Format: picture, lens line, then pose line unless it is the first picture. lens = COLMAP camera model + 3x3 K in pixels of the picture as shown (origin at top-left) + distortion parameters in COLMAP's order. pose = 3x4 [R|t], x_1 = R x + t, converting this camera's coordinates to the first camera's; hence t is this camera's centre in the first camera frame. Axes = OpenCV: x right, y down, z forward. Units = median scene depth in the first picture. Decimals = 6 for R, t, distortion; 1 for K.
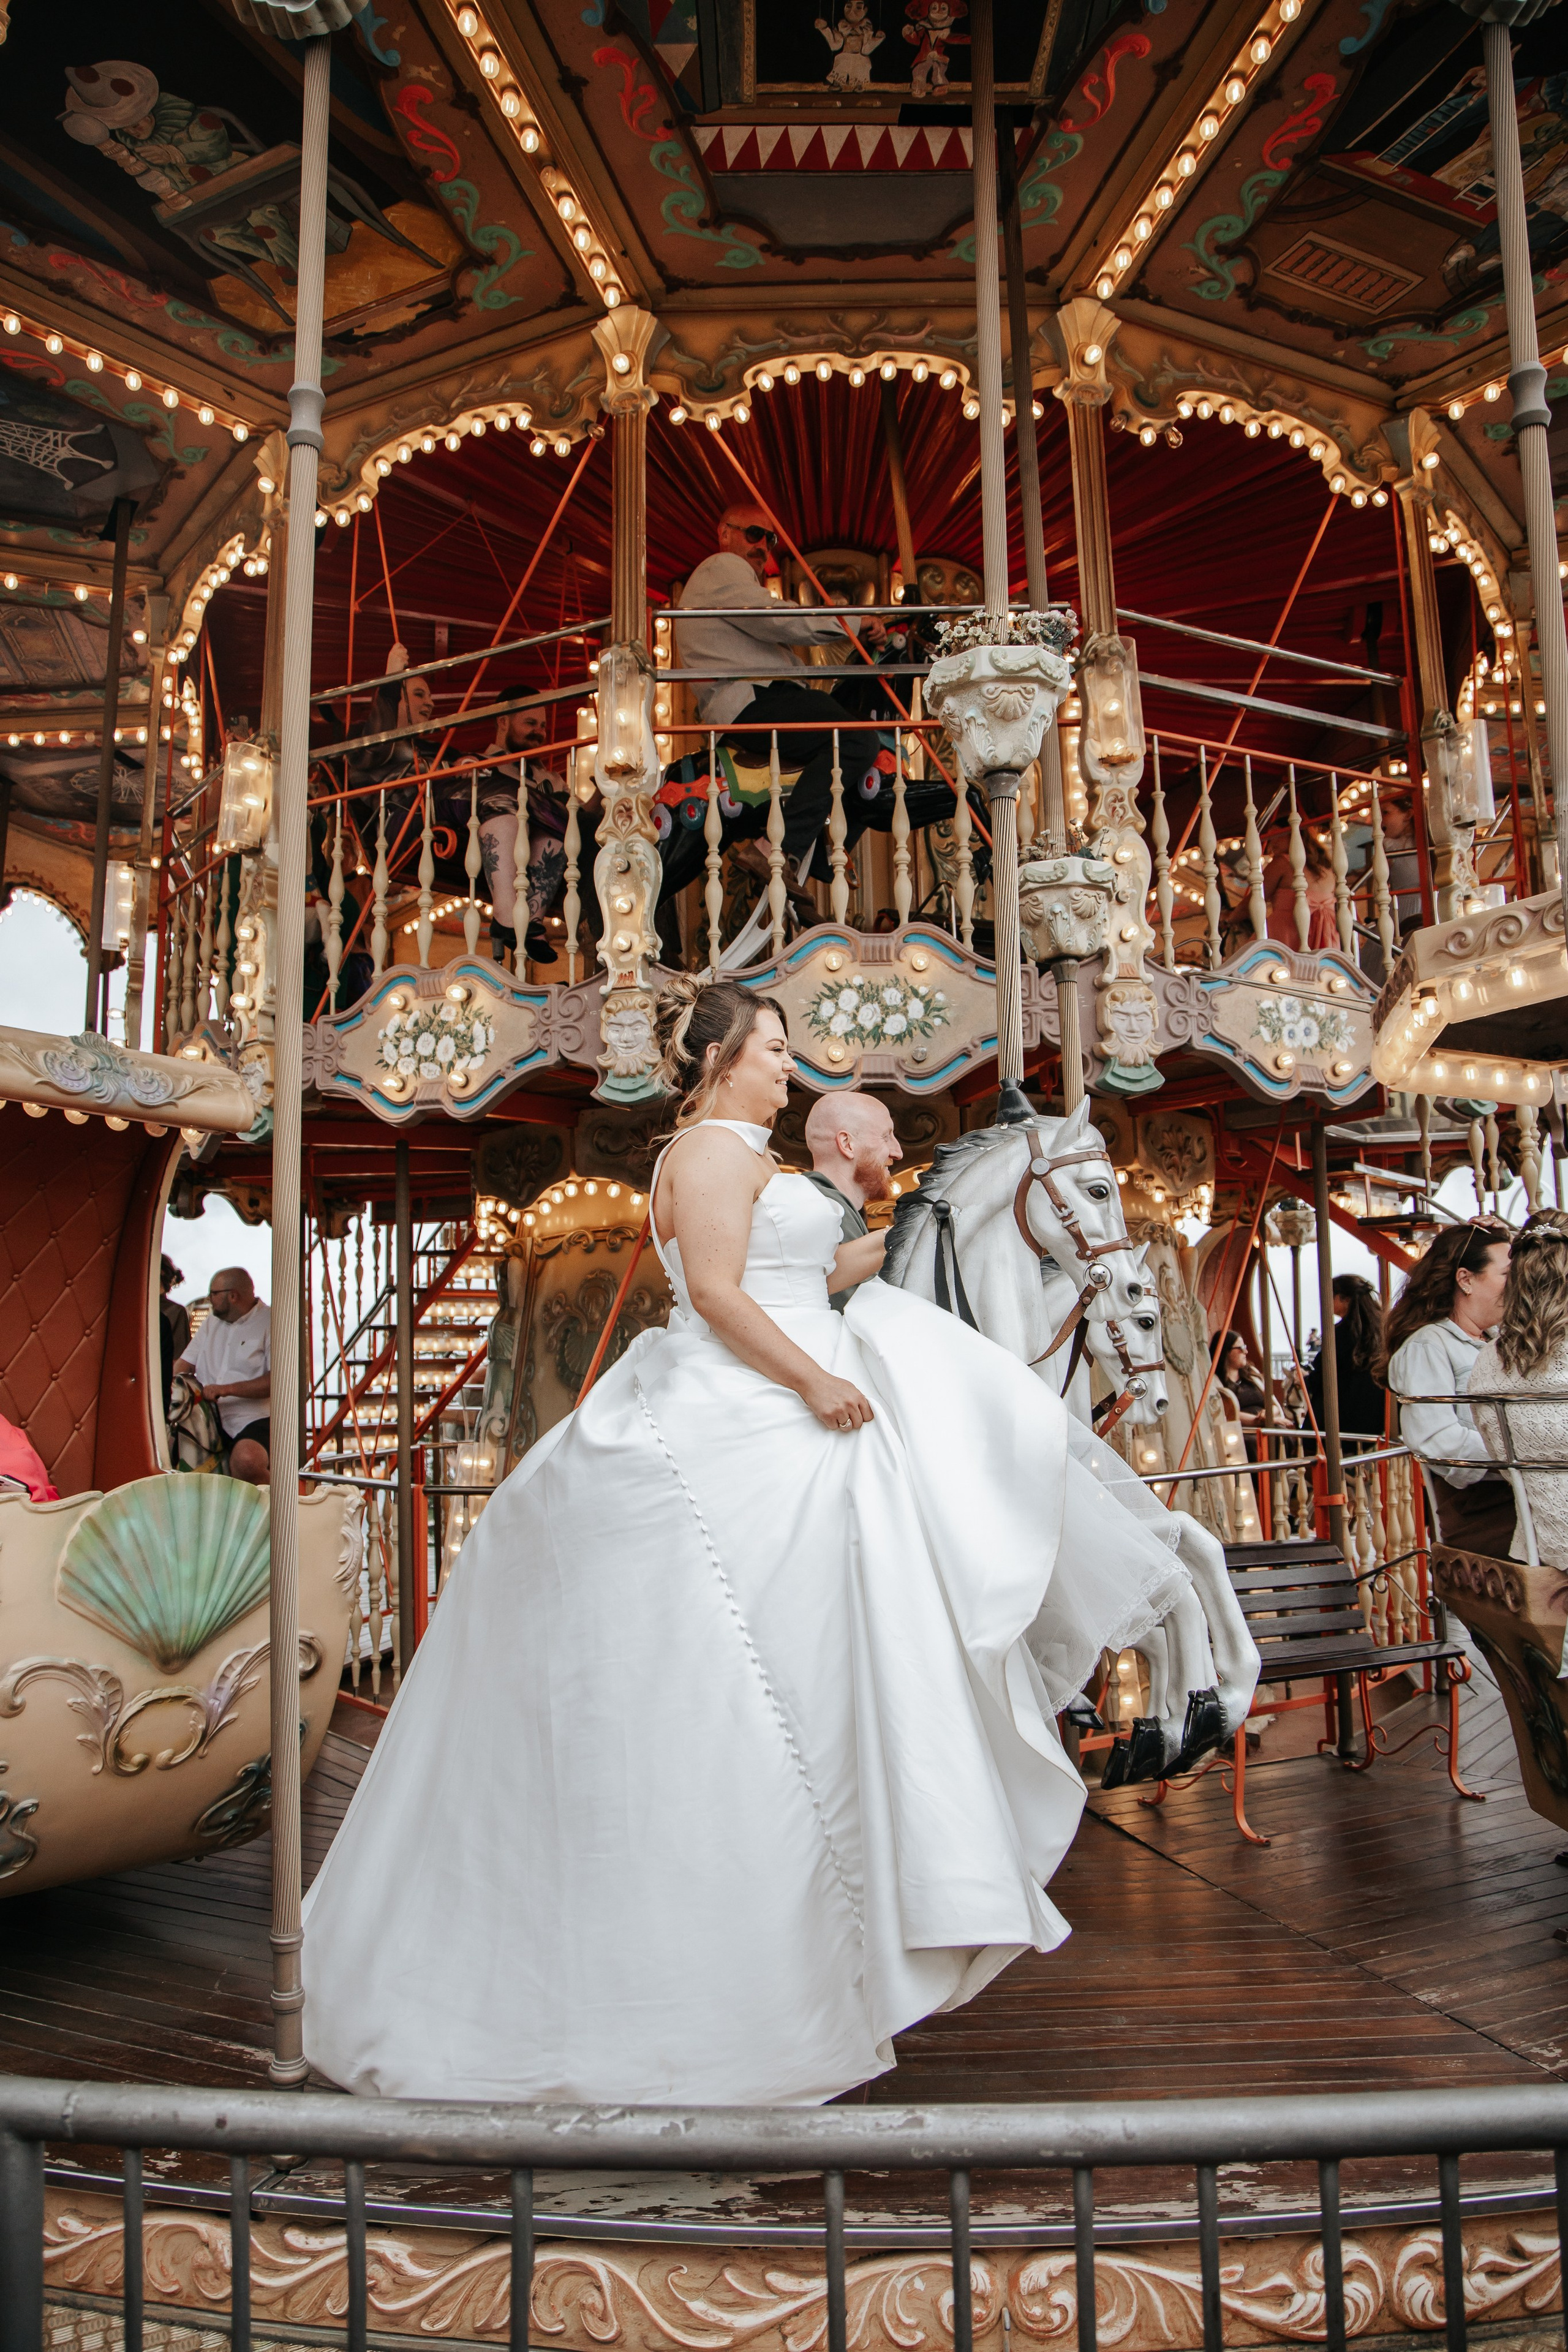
lens RADIAL K [[1753.3, 0, 784.0], [0, 1753.3, 1176.0], [0, 0, 1]] dist [-0.072518, 0.064272]
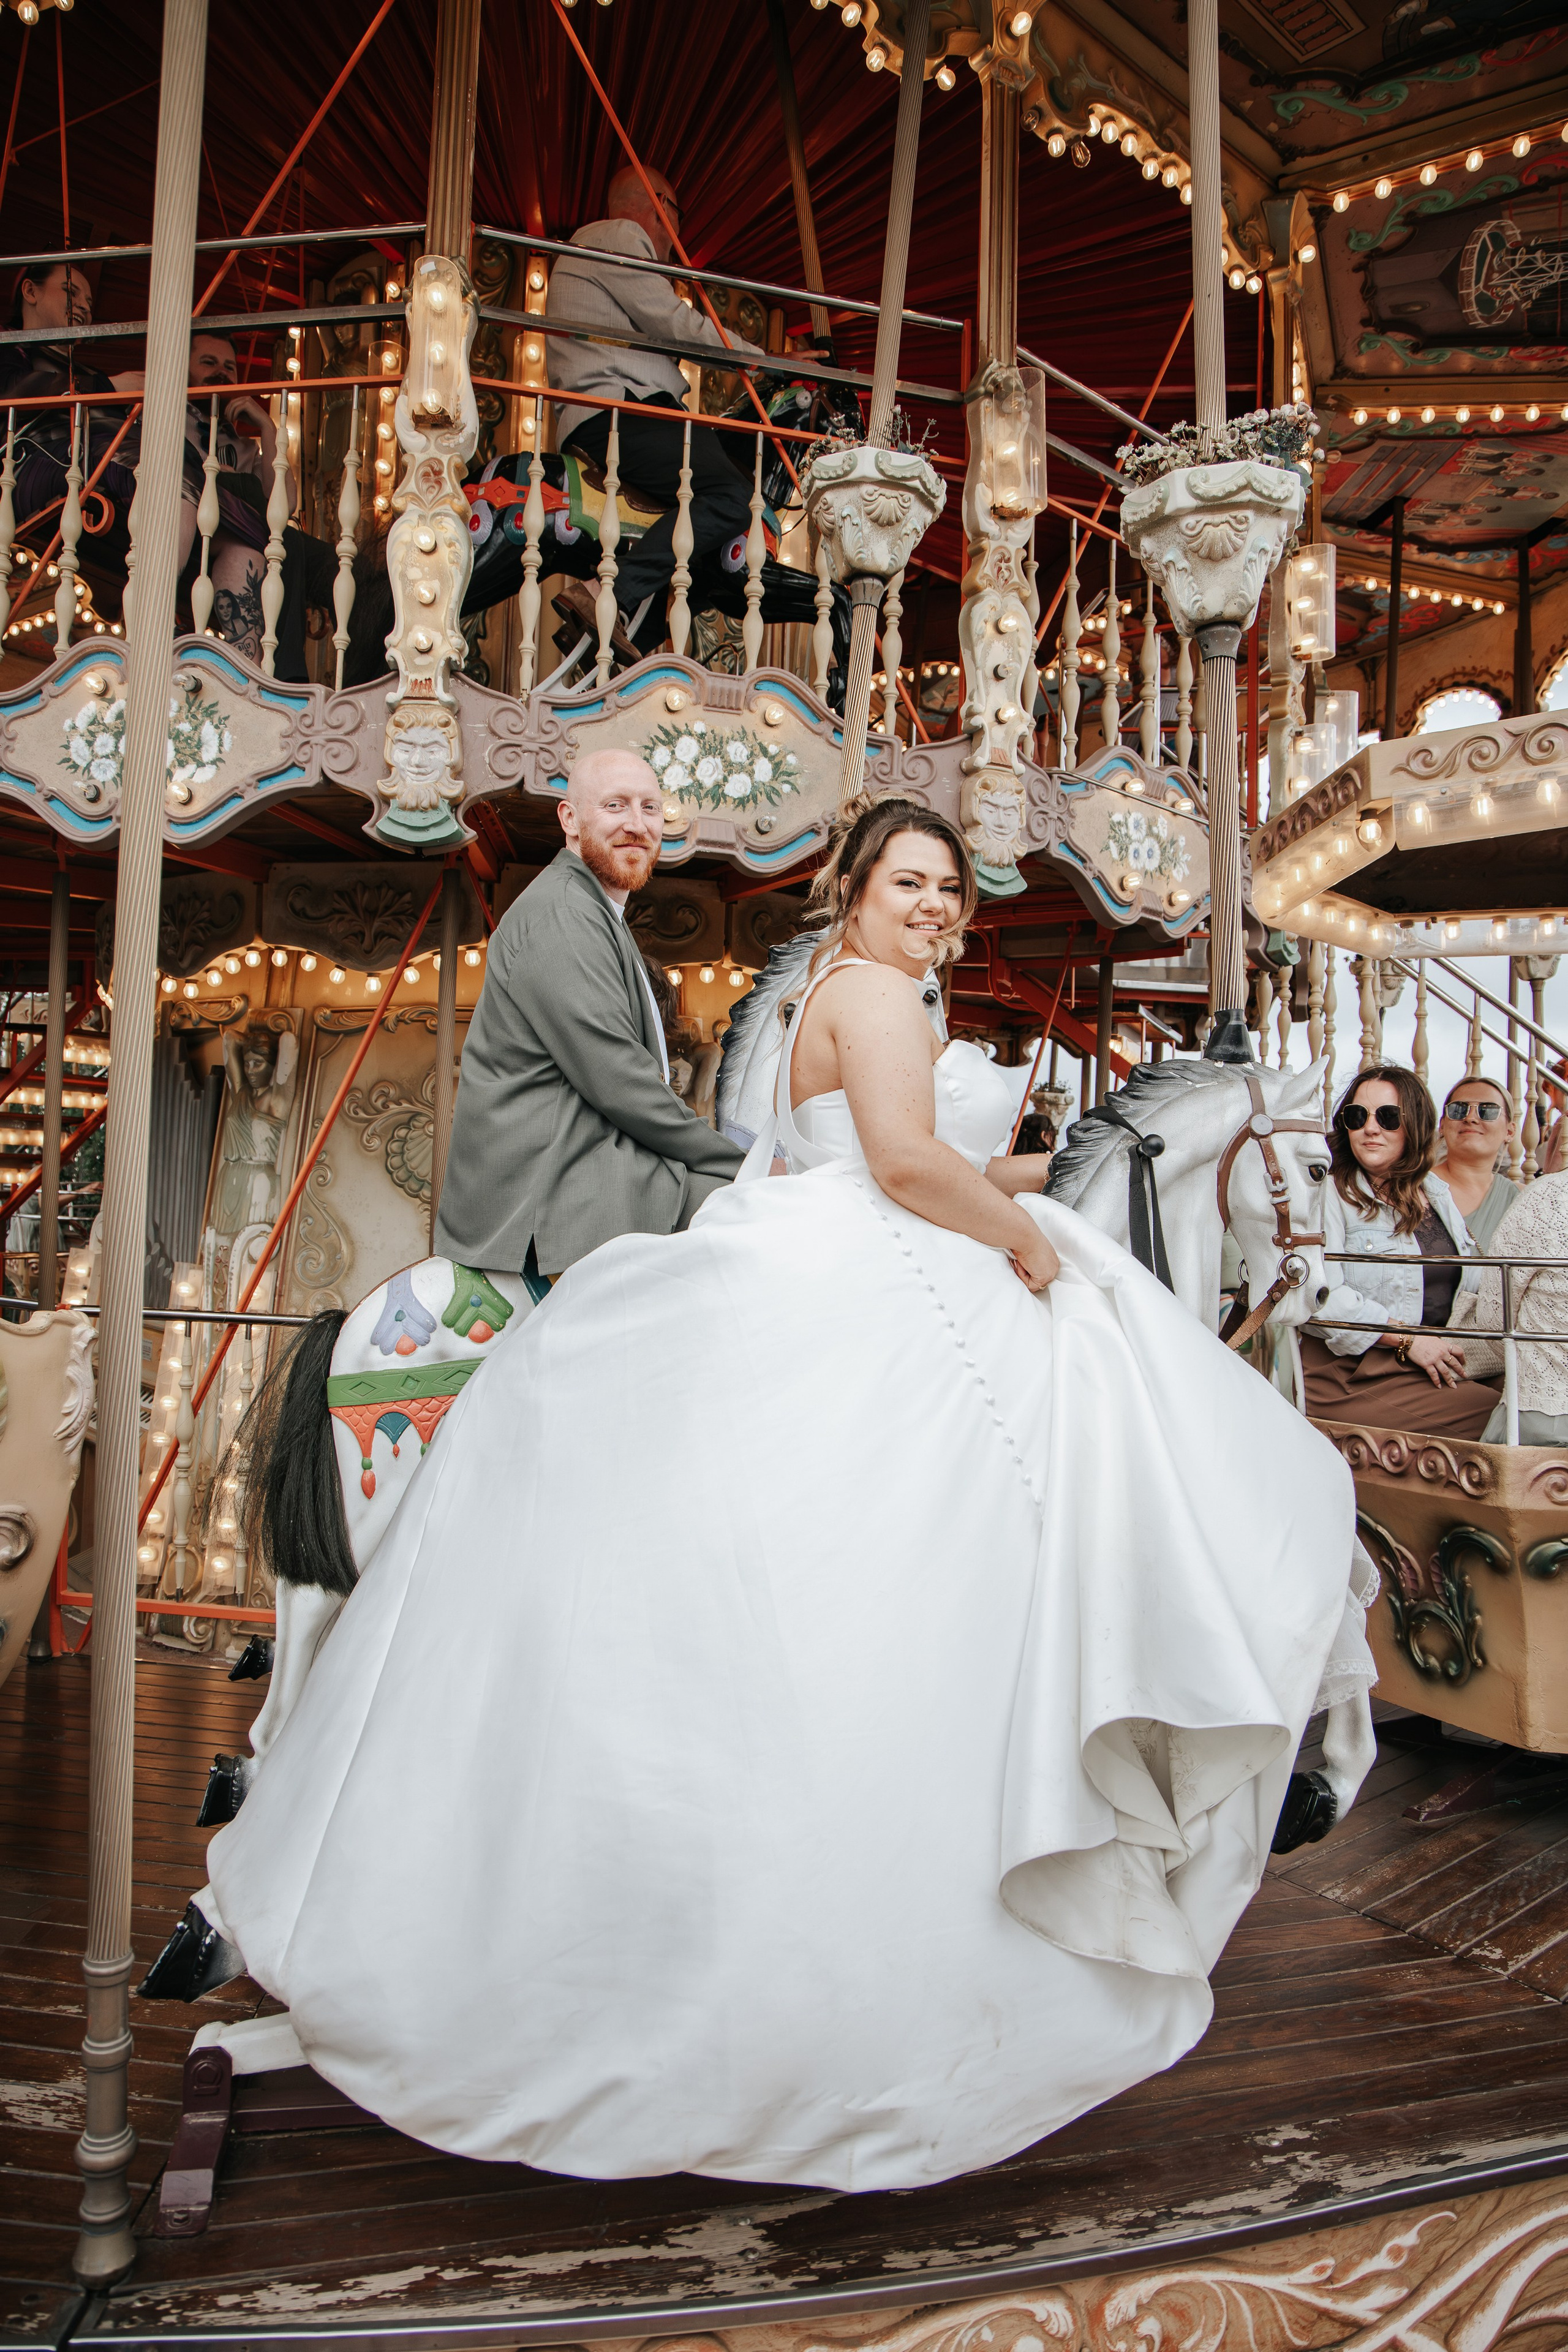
lens RADIAL K [[1756.6, 0, 833.3], [0, 1756.6, 1184.1], [0, 0, 1]] dist [-0.082406, 0.082194]
pose [[0.954188, 0.057374, 0.293656, -0.125329], [-0.085457, 0.992820, 0.083703, 0.028706], [-0.286745, -0.104964, 0.952239, 0.159617]]
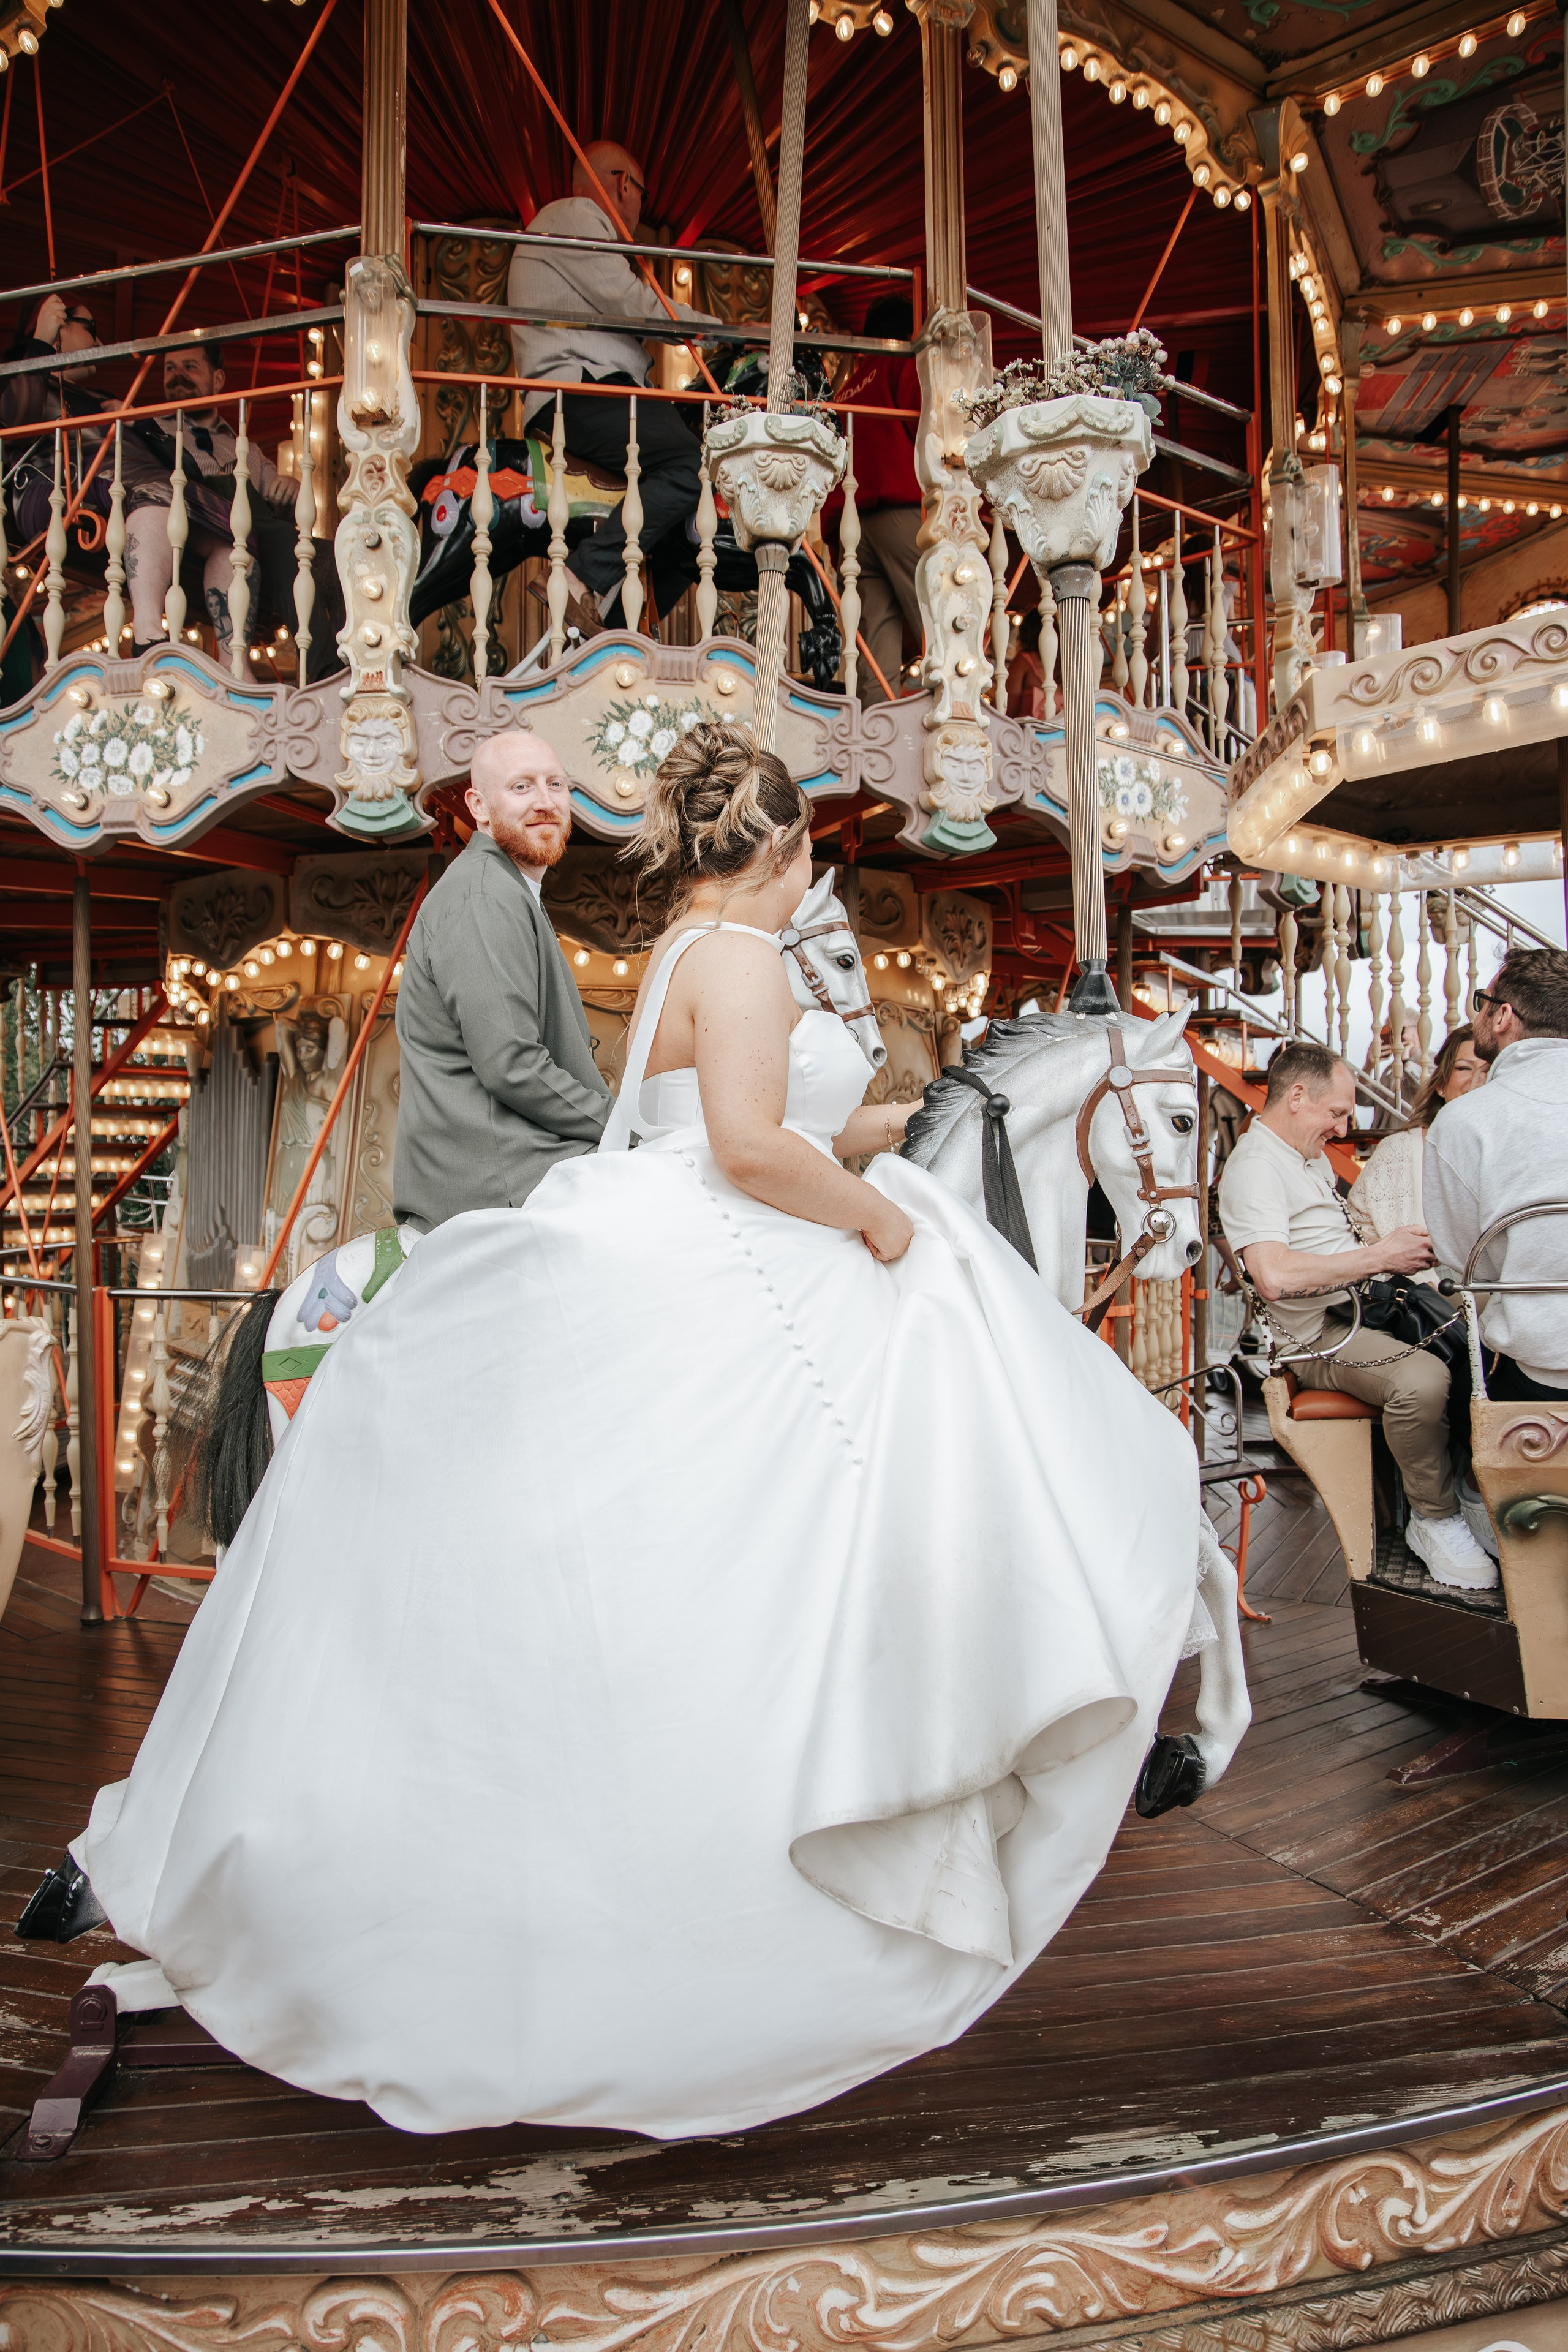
lens RADIAL K [[1753.3, 0, 784.0], [0, 1753.3, 1176.0], [0, 0, 1]] dist [-0.072518, 0.064272]
pose [[0.983751, 0.019467, 0.178477, -0.039588], [-0.039473, 0.993232, 0.109233, 0.020783], [-0.175143, -0.114503, 0.977862, 0.136196]]
